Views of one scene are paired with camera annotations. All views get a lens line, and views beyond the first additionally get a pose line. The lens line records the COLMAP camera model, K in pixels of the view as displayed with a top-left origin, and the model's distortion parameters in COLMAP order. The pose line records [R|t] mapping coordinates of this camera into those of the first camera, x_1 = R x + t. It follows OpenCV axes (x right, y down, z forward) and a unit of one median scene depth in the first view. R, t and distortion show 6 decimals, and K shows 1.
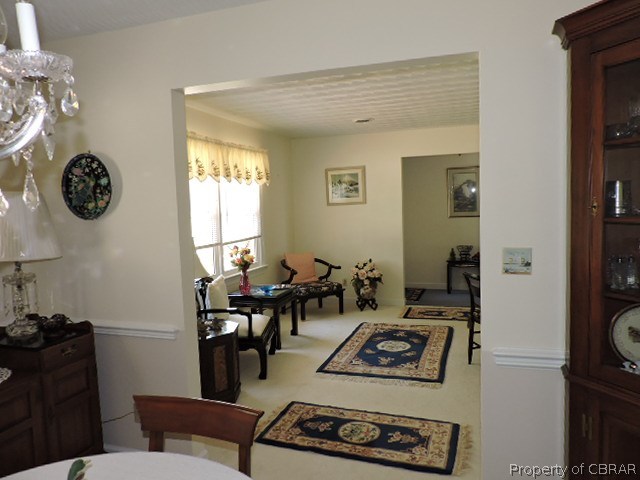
lens RADIAL K [[455.1, 0, 319.1], [0, 455.1, 239.0], [0, 0, 1]] dist [-0.004696, -0.002521]
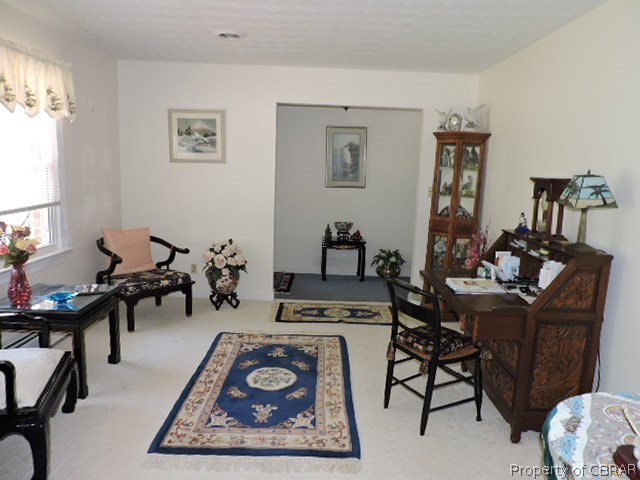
lens RADIAL K [[455.1, 0, 315.1], [0, 455.1, 242.9], [0, 0, 1]] dist [-0.004696, -0.002521]
pose [[0.945492, 0.011905, 0.325428, 0.002593], [-0.040988, 0.995735, 0.082659, -0.018930], [-0.323056, -0.091492, 0.941947, 0.303431]]
